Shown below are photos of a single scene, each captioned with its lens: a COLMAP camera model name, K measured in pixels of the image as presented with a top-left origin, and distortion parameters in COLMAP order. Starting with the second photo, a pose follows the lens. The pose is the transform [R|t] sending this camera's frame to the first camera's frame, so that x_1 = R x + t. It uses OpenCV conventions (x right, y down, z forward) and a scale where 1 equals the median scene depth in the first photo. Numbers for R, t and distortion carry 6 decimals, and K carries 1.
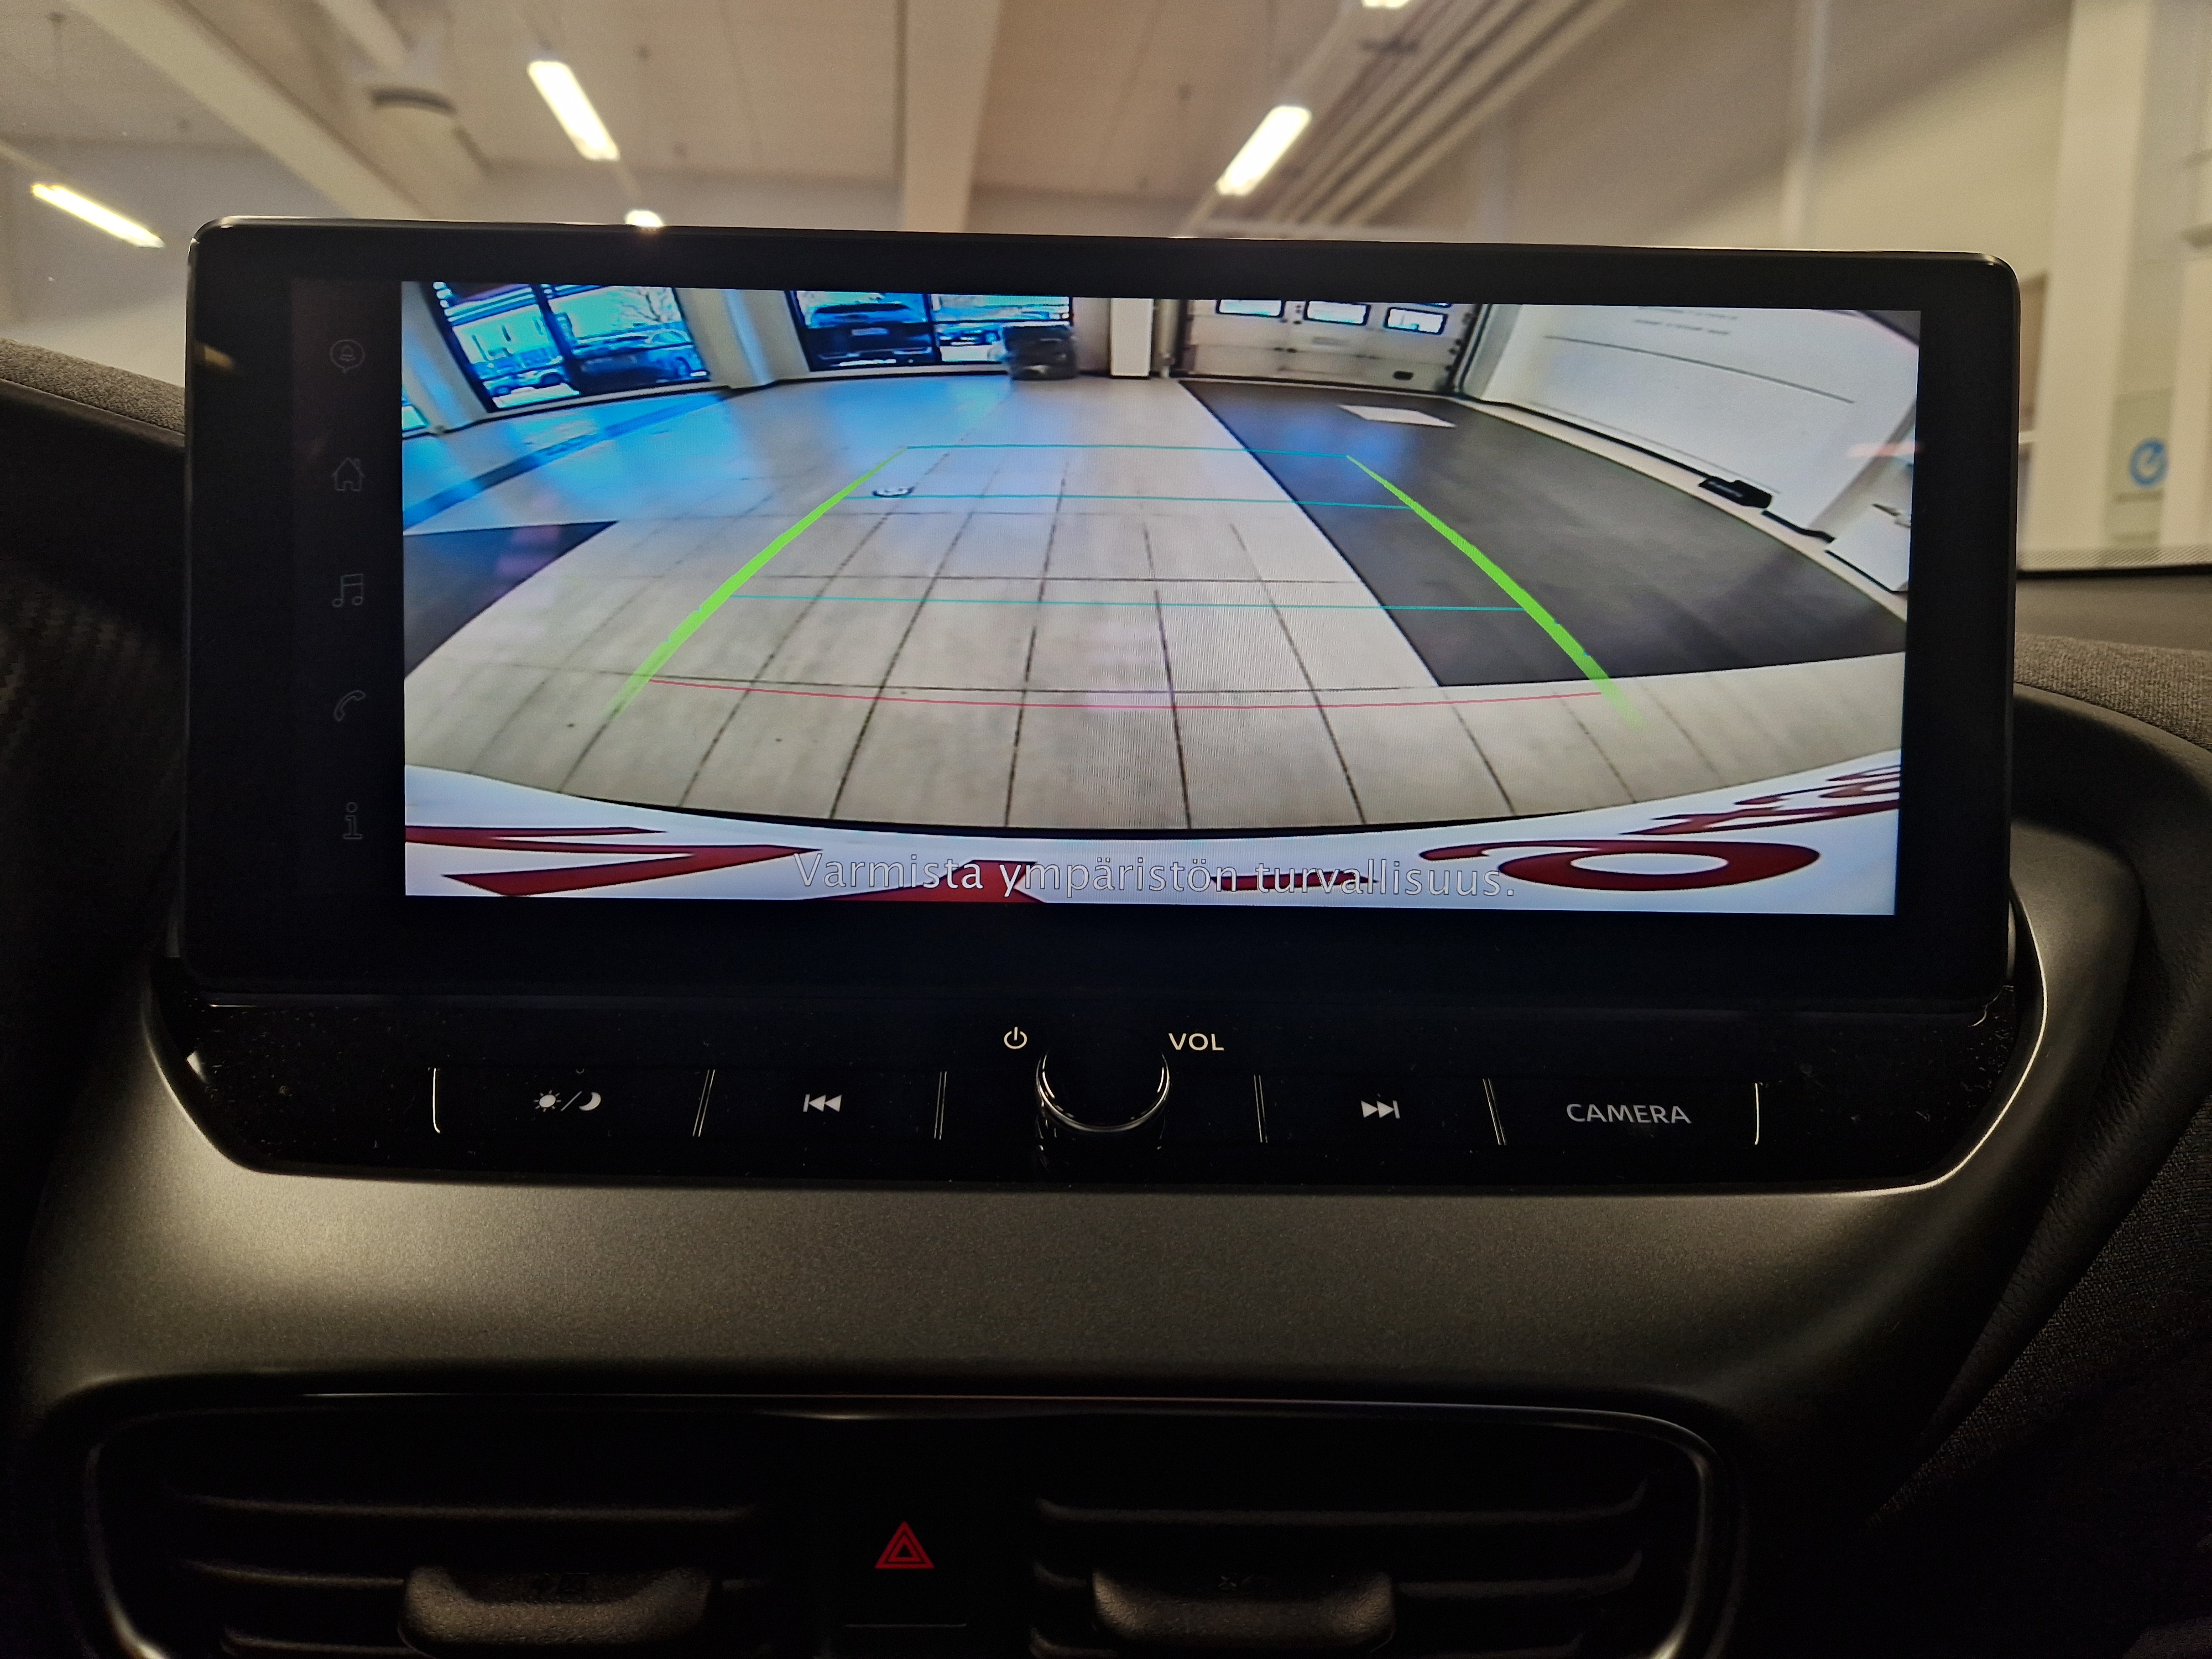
lens RADIAL K [[1481.9, 0, 1106.0], [0, 1481.9, 829.5], [0, 0, 1]] dist [-0.002143, -0.004934]
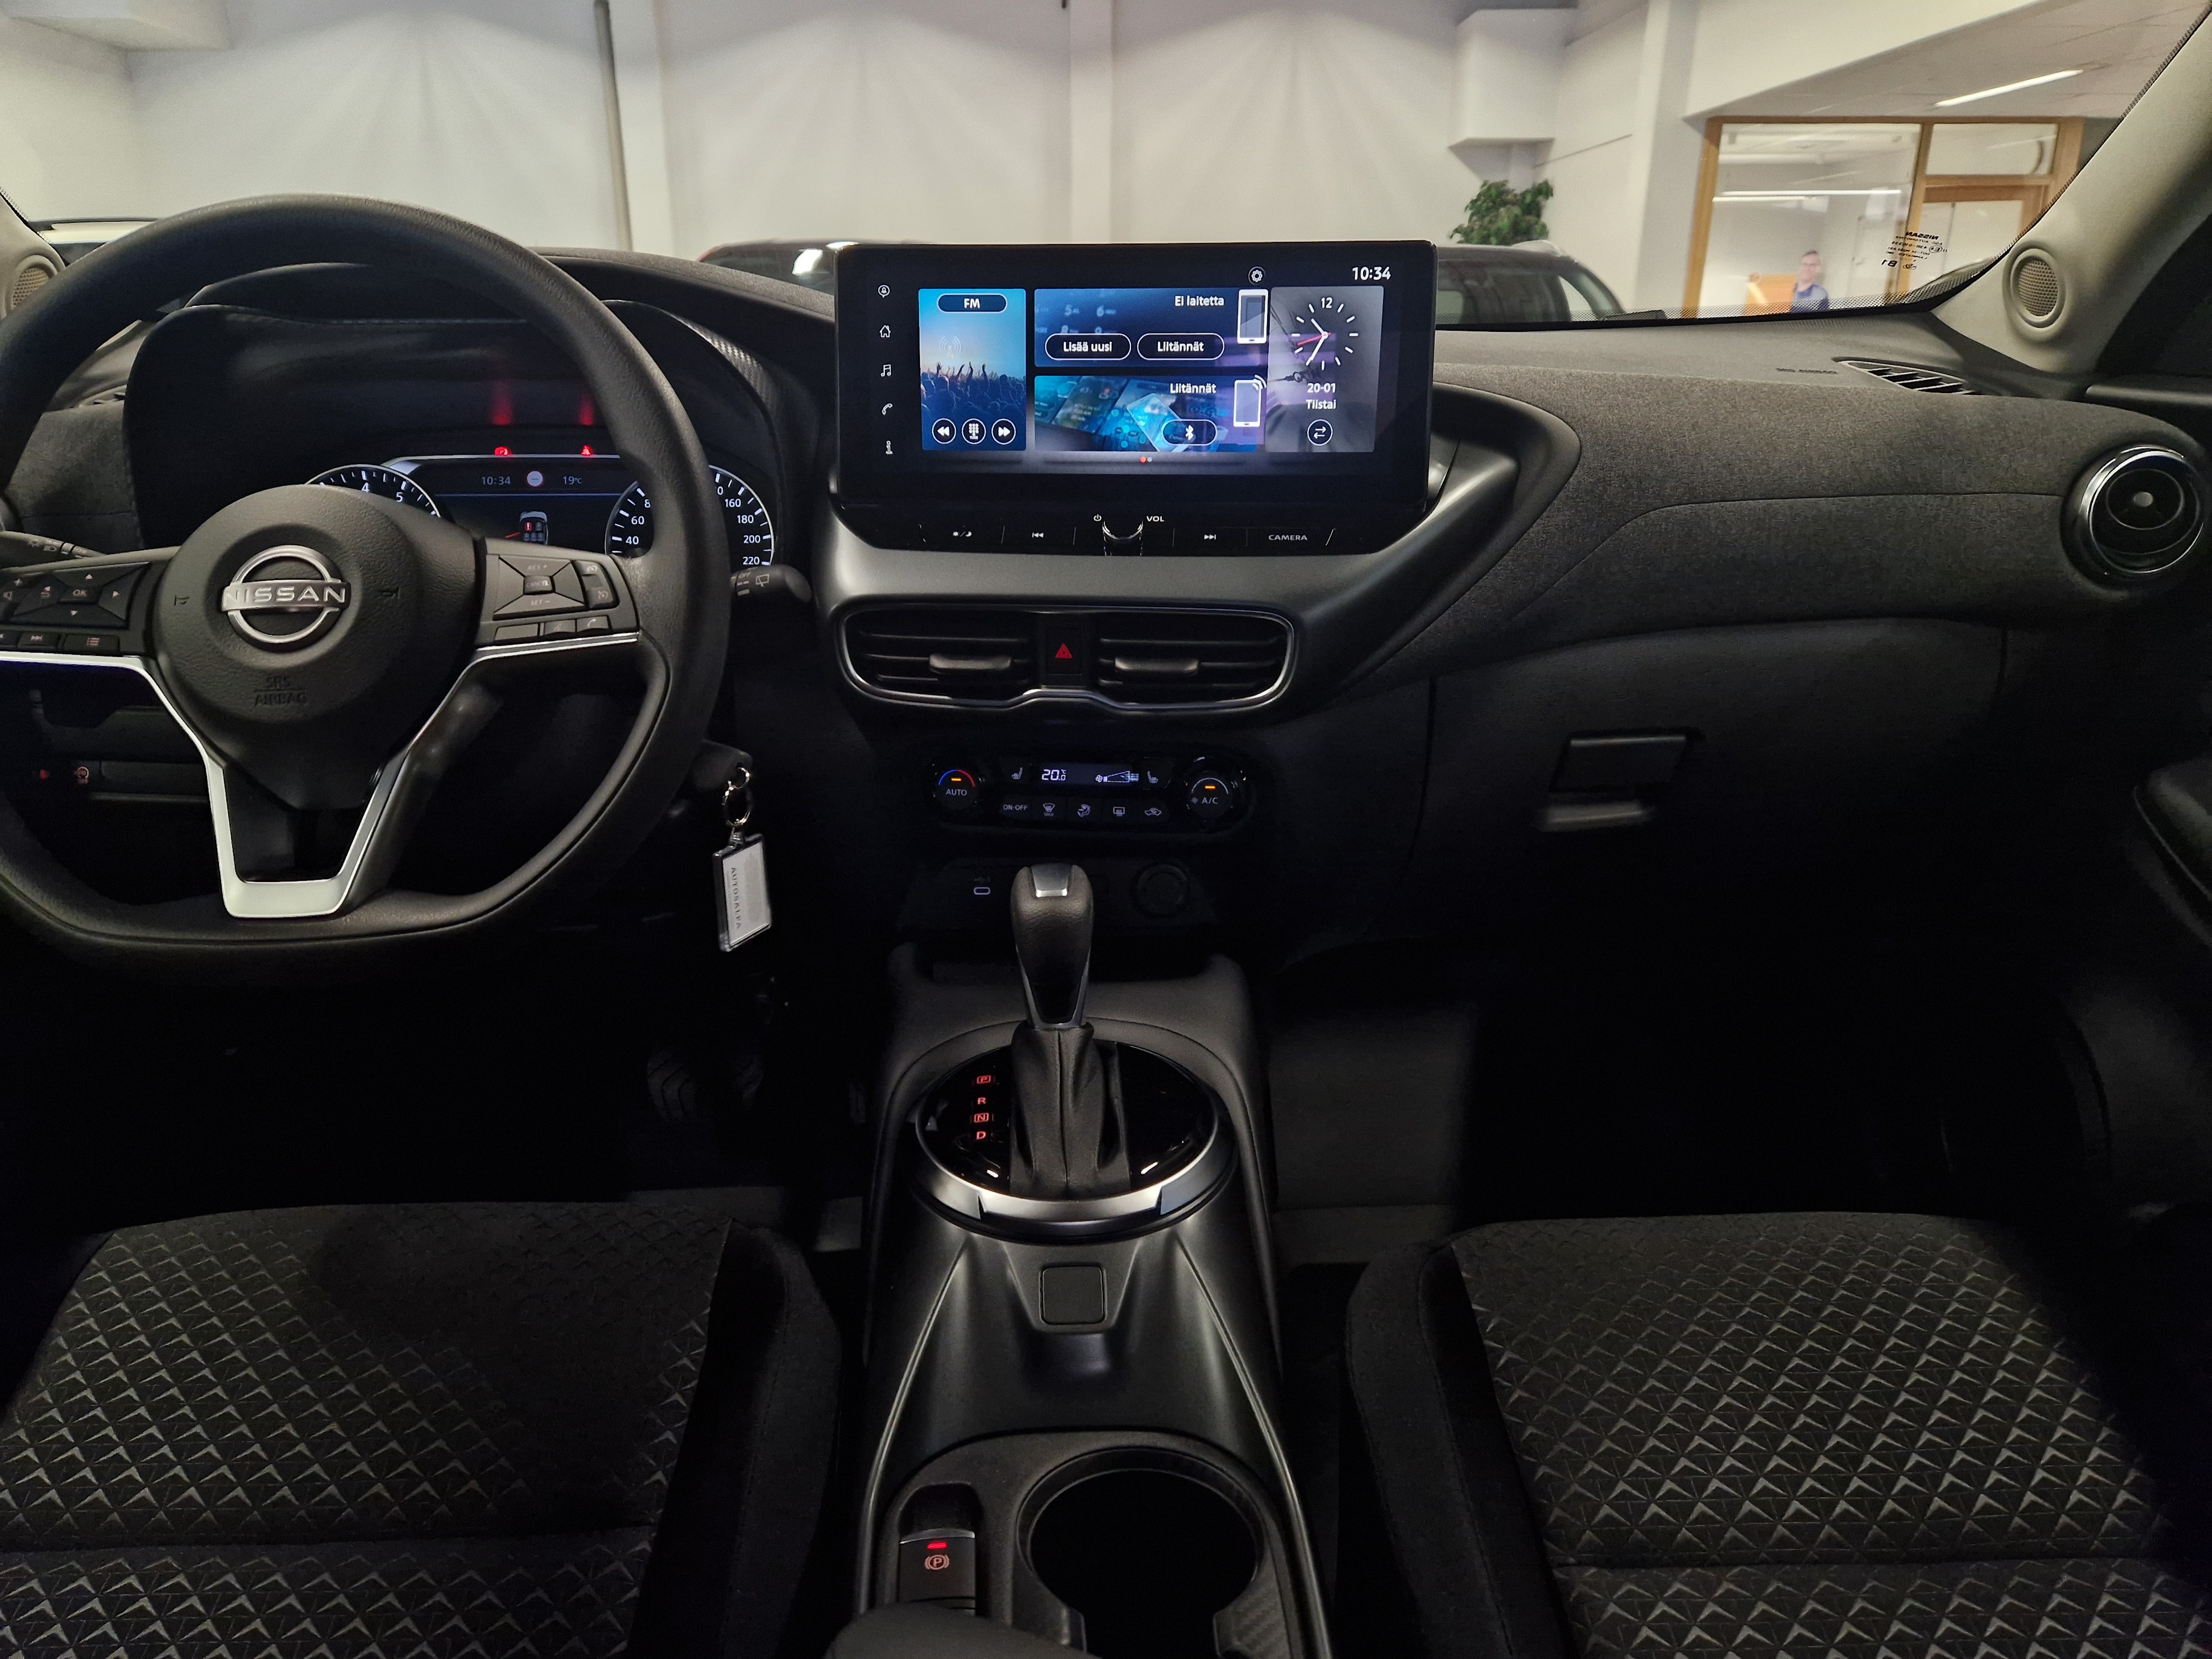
lens RADIAL K [[1481.9, 0, 1106.0], [0, 1481.9, 829.5], [0, 0, 1]] dist [-0.002143, -0.004934]
pose [[0.995776, 0.009111, -0.091367, 0.264724], [0.008136, 0.982395, 0.186637, 0.220671], [0.091459, -0.186592, 0.978171, -2.312603]]
